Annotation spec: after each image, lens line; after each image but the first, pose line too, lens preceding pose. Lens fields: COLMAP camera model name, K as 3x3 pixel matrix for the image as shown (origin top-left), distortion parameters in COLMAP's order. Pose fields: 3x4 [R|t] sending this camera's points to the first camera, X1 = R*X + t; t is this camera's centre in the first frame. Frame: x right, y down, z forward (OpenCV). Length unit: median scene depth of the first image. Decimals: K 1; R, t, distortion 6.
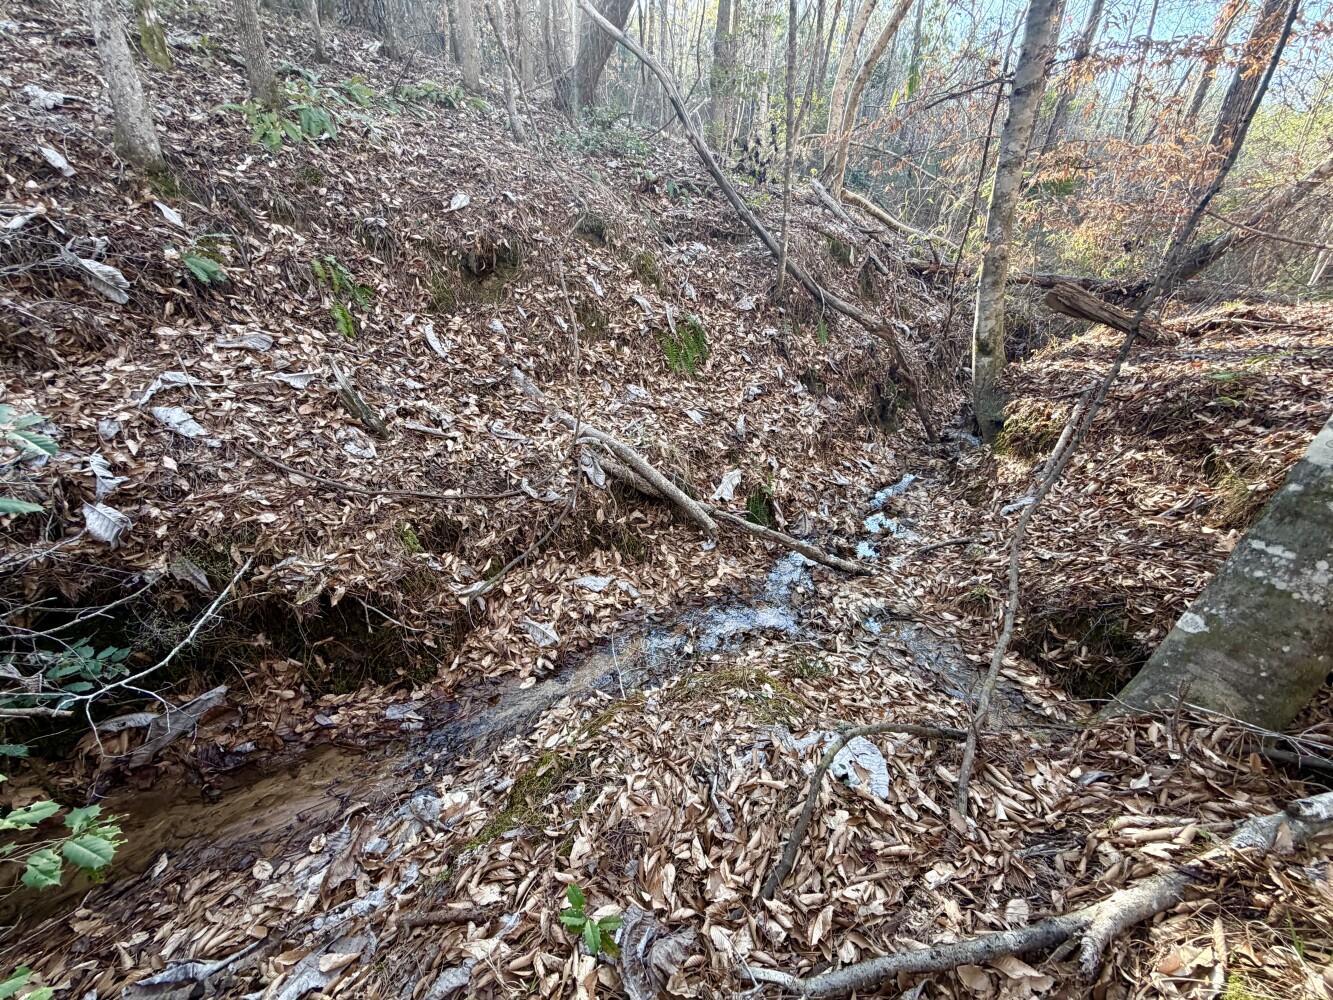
lens RADIAL K [[537.0, 0, 666.5], [0, 537.0, 501.1], [0, 0, 1]] dist [0.000561, -0.000126]
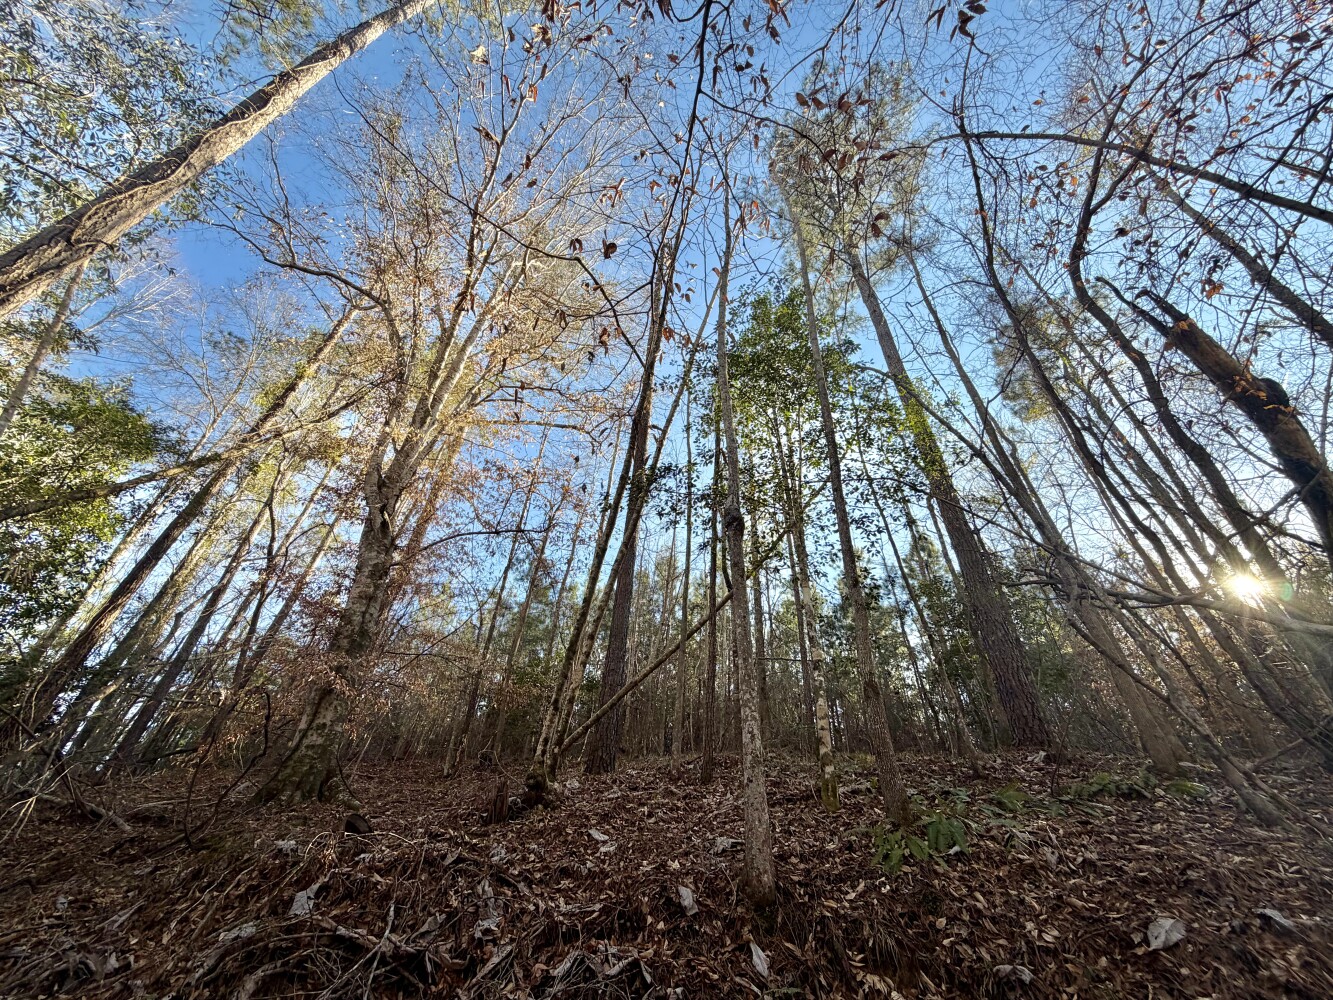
lens RADIAL K [[537.0, 0, 668.2], [0, 537.0, 502.8], [0, 0, 1]] dist [0.000561, -0.000126]
pose [[0.518741, -0.559597, -0.646343, -0.041289], [-0.403993, 0.505835, -0.762182, -0.156935], [0.753457, 0.656493, 0.036324, 0.313884]]
